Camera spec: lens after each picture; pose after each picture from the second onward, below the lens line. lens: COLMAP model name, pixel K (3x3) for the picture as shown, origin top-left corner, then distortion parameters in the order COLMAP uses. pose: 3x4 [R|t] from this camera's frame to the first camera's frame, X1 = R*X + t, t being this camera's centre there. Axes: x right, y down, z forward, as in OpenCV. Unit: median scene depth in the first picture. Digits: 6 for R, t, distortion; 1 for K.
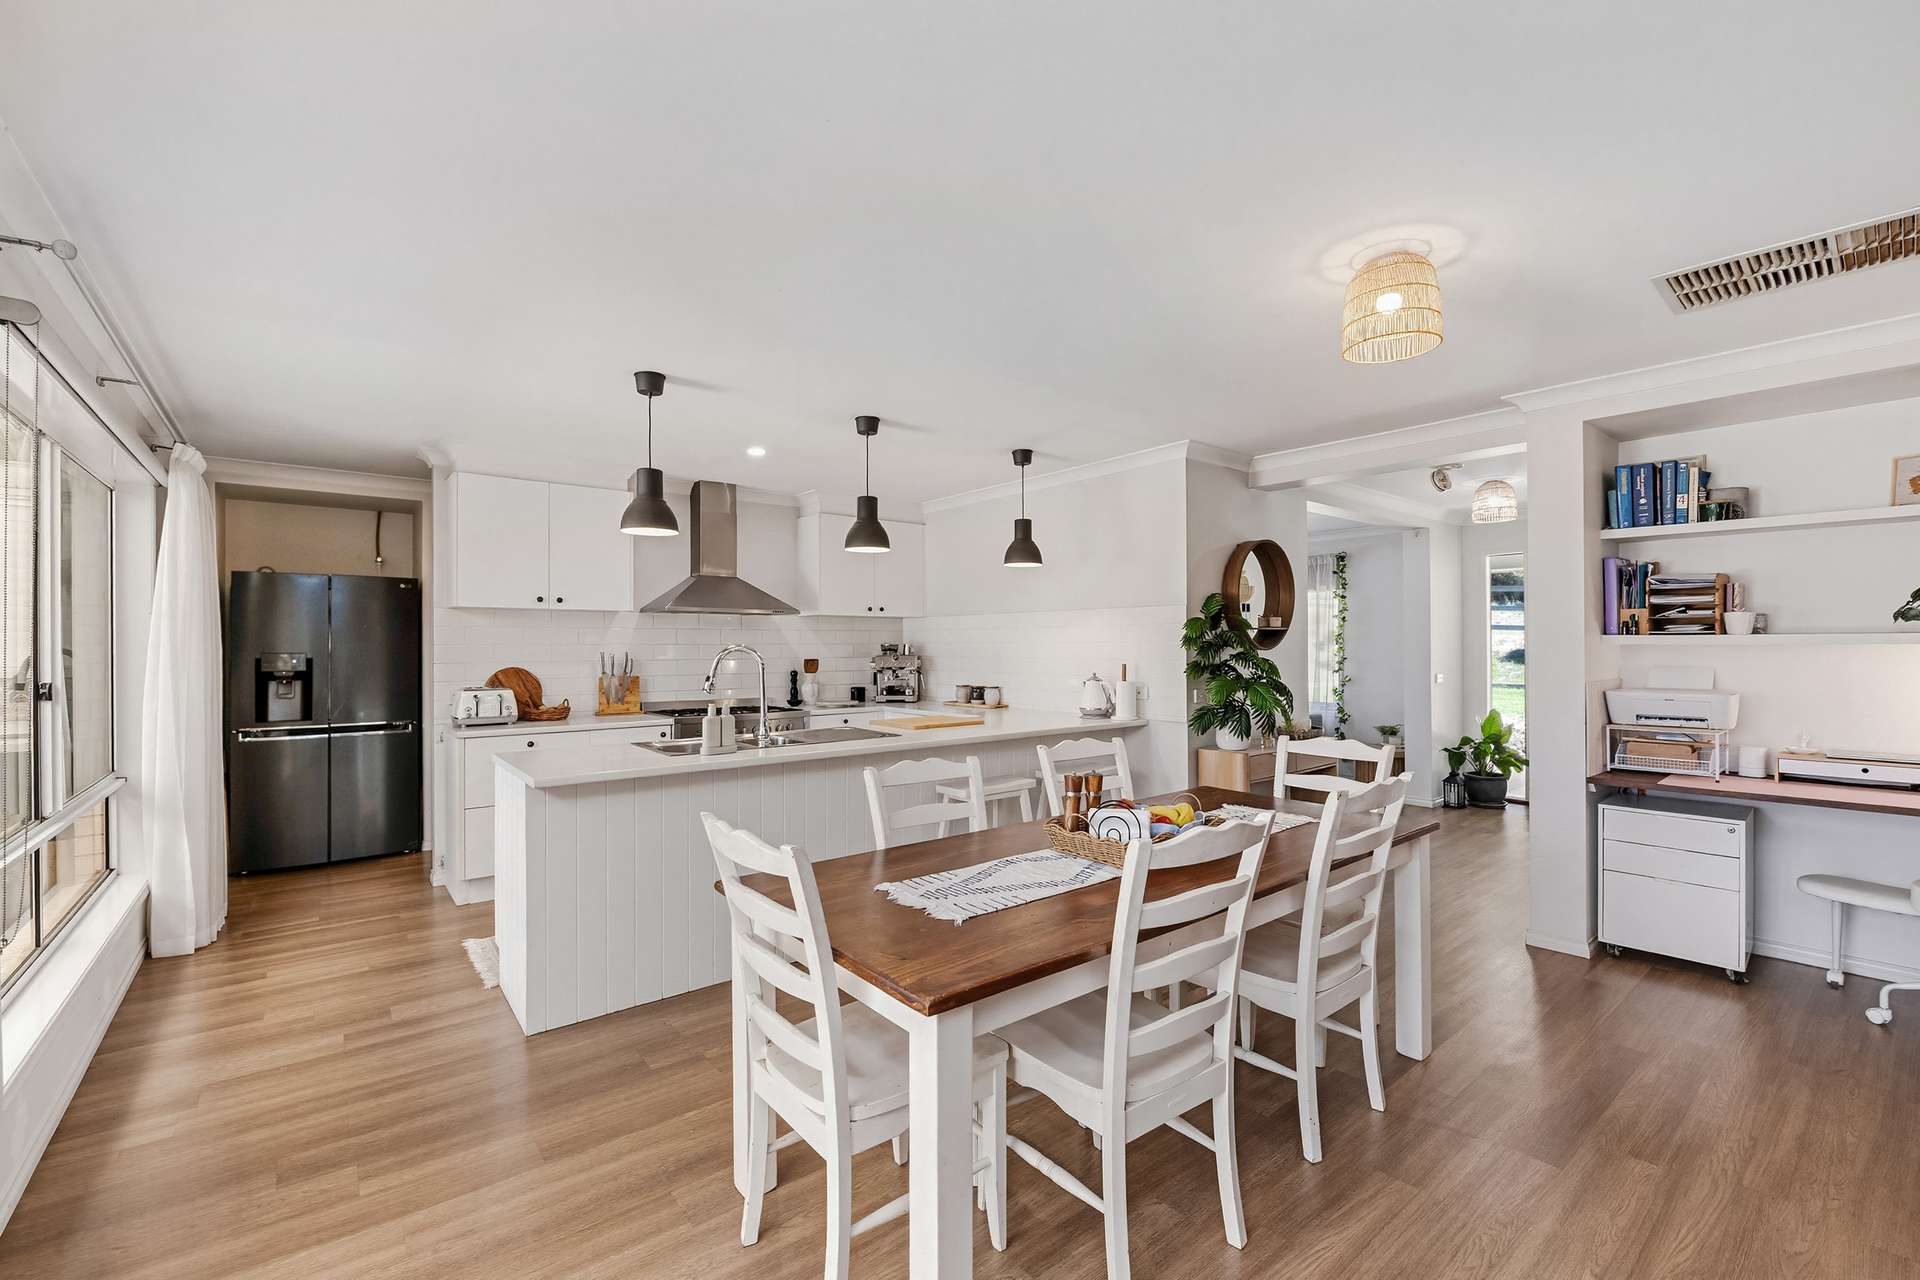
lens RADIAL K [[810.5, 0, 964.7], [0, 810.5, 655.5], [0, 0, 1]] dist [0.000949, -0.003833]
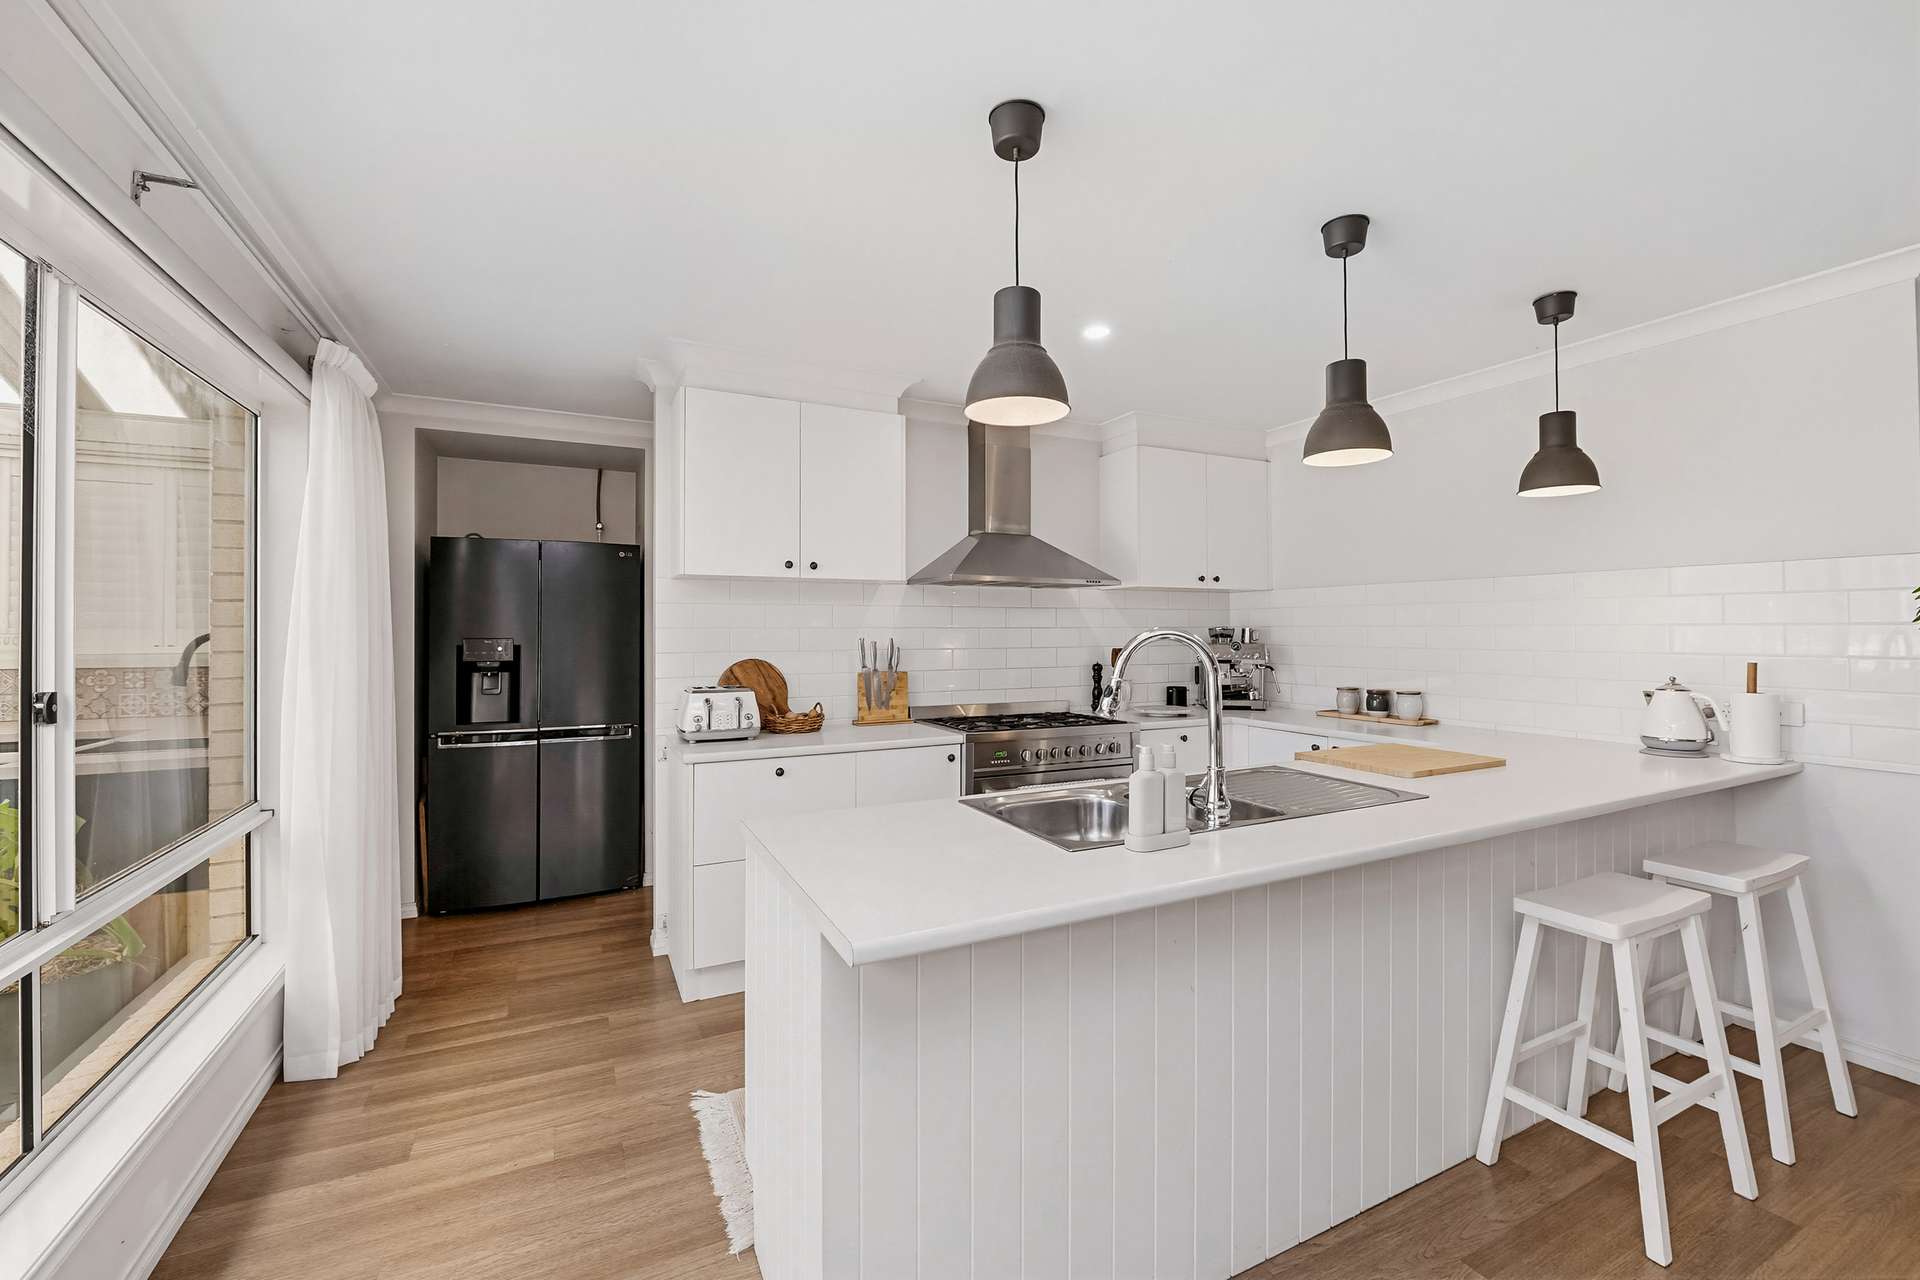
lens RADIAL K [[800.1, 0, 960.0], [0, 800.1, 640.0], [0, 0, 1]] dist [-0.000815, -0.000197]
pose [[0.975134, 0.003642, -0.221587, -0.213034], [-0.003743, 0.999993, -0.000034, -0.003029], [0.221585, 0.000863, 0.975141, 0.334554]]
